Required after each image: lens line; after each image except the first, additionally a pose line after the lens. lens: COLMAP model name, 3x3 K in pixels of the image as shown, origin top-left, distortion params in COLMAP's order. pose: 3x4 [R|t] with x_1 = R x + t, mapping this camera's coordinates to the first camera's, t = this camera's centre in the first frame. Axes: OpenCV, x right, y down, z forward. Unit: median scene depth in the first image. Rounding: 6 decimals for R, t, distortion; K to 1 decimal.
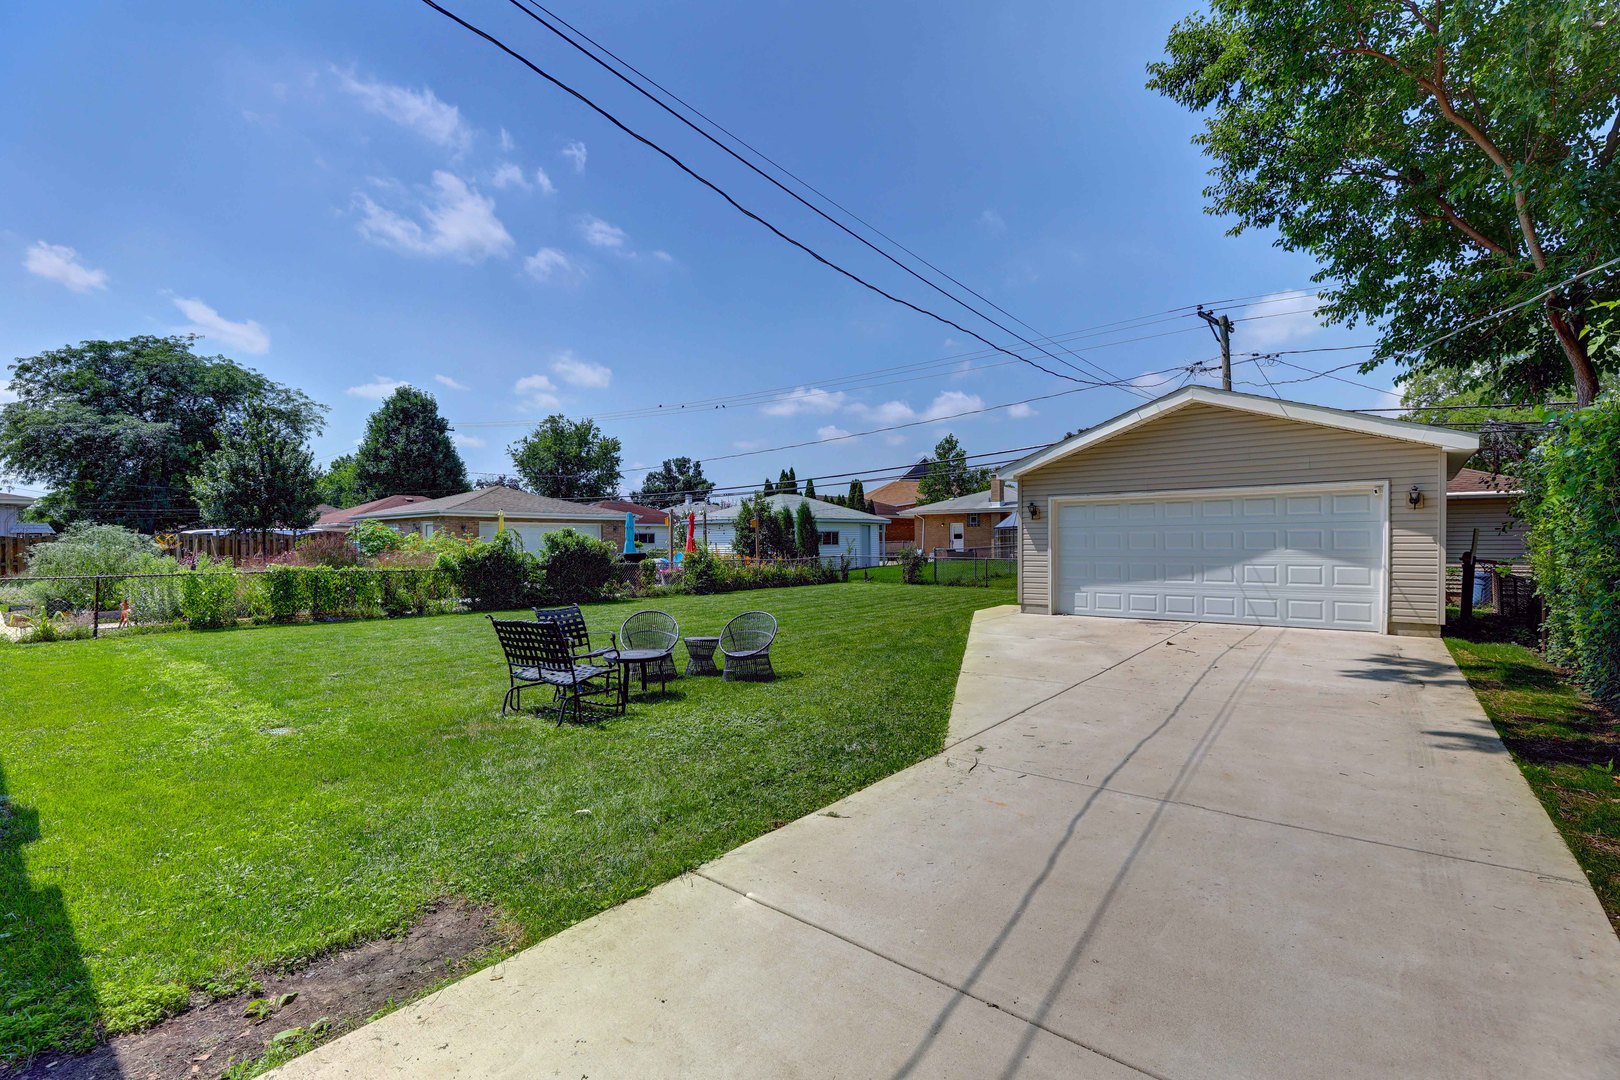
lens RADIAL K [[672.9, 0, 808.7], [0, 672.9, 544.0], [0, 0, 1]] dist [-0.004354, 0.000491]
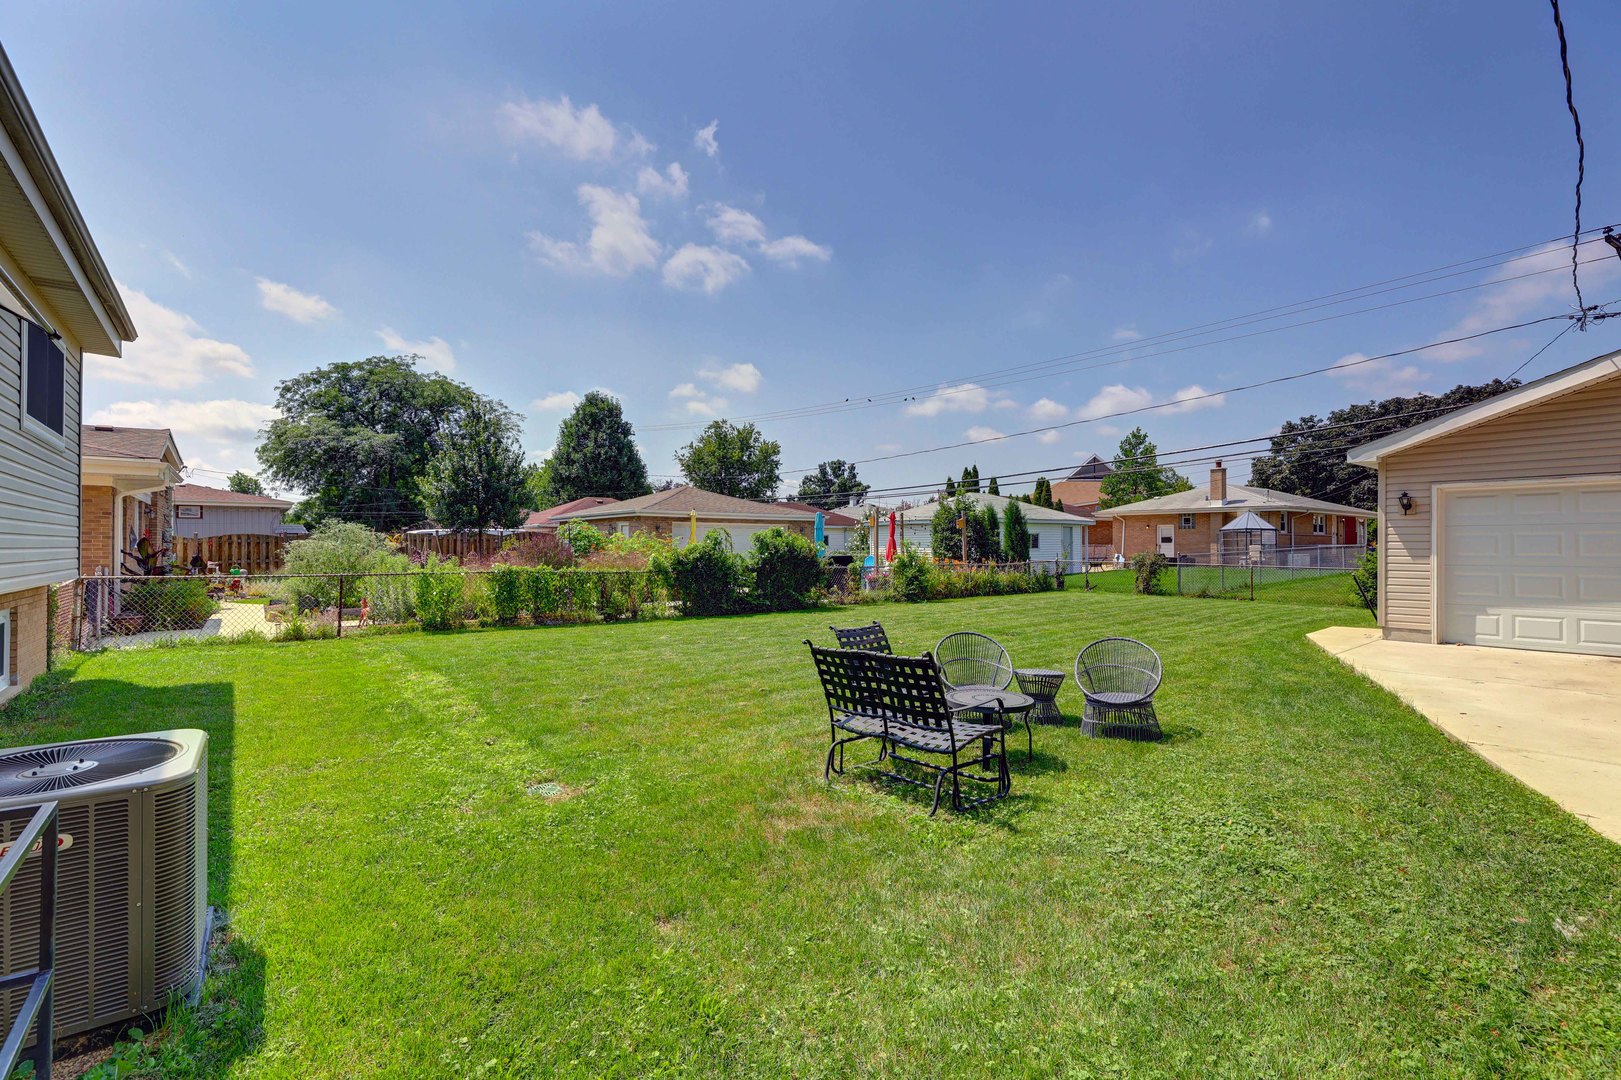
lens RADIAL K [[658.1, 0, 813.5], [0, 658.1, 547.9], [0, 0, 1]] dist [-0.002036, -0.000103]
pose [[0.981957, 0.006951, -0.188978, -0.111086], [-0.006880, 0.999976, 0.001034, 0.002166], [0.188981, 0.000284, 0.981981, 0.102663]]
